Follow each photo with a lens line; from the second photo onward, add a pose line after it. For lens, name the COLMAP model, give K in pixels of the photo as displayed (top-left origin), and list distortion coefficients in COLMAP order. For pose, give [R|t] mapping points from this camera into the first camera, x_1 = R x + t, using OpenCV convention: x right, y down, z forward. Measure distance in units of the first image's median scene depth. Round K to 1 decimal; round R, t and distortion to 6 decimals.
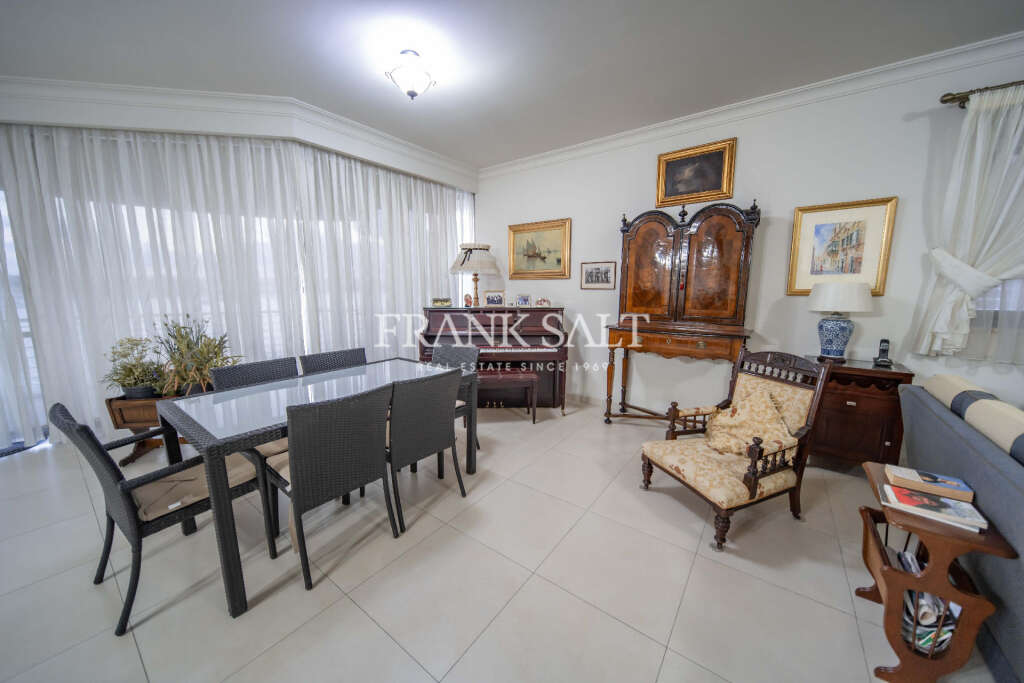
lens RADIAL K [[359.8, 0, 512.0], [0, 359.8, 341.5], [0, 0, 1]] dist [-0.000721, -0.000114]
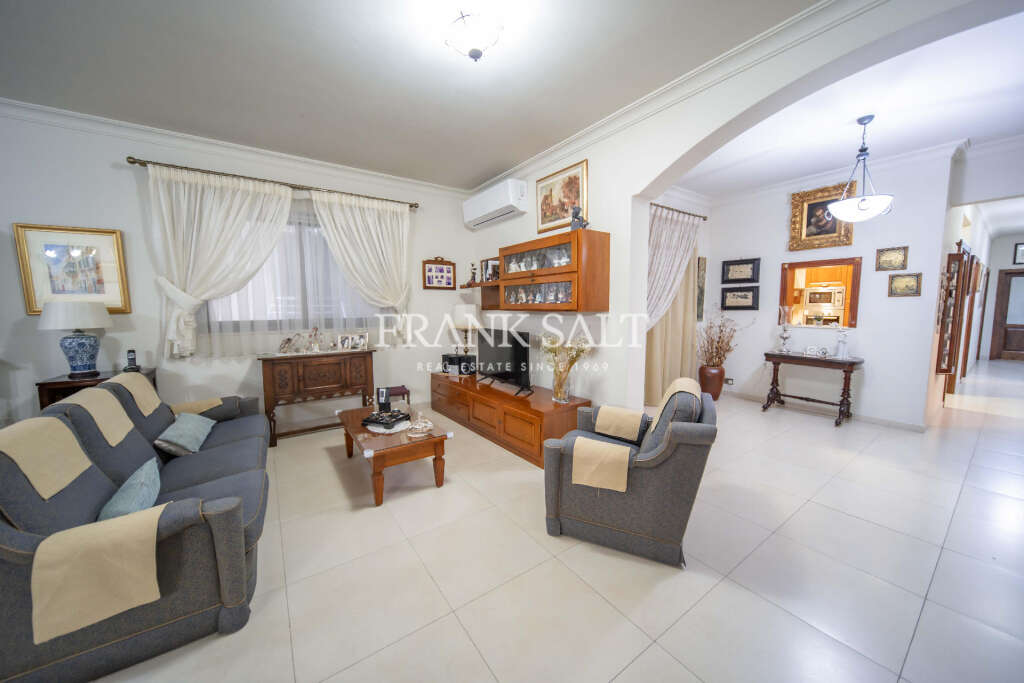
lens RADIAL K [[359.8, 0, 512.0], [0, 359.8, 341.5], [0, 0, 1]] dist [-0.000721, -0.000114]
pose [[0.318954, -0.102577, 0.942203, 0.312706], [0.151871, 0.986811, 0.056021, 0.086228], [-0.935523, 0.125225, 0.330326, -0.531826]]
